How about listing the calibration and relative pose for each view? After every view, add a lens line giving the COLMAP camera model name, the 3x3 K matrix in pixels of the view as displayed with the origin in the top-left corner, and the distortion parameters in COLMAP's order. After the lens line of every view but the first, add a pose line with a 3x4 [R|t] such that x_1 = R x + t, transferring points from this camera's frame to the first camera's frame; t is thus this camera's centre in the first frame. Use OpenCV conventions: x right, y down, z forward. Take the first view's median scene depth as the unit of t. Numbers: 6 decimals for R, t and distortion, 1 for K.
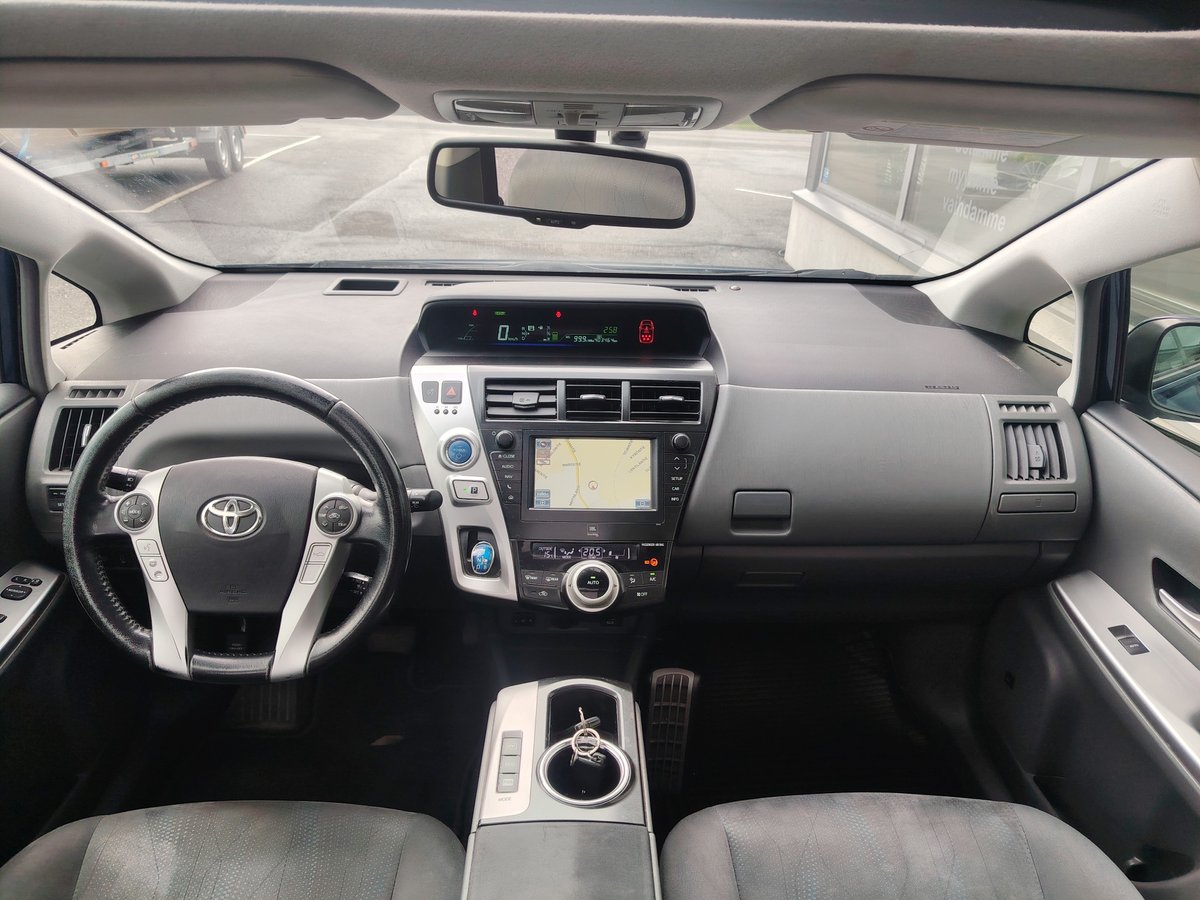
lens RADIAL K [[809.4, 0, 600.0], [0, 809.4, 450.0], [0, 0, 1]] dist [0.005424, -0.034778]
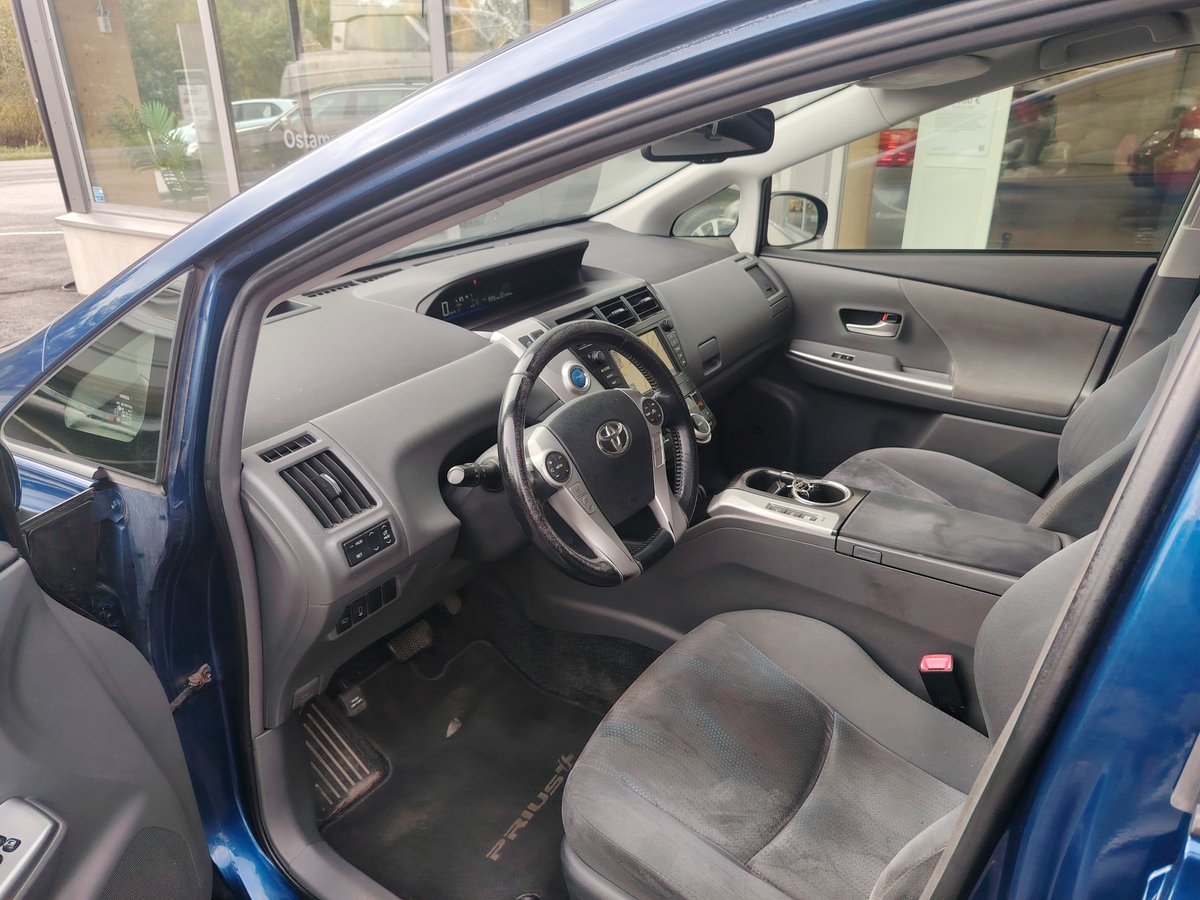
lens RADIAL K [[809.4, 0, 600.0], [0, 809.4, 450.0], [0, 0, 1]] dist [0.005424, -0.034778]
pose [[0.574344, -0.369999, 0.730226, -1.047898], [0.372754, 0.912389, 0.169118, -0.089960], [-0.728823, 0.175063, 0.661944, 0.159882]]
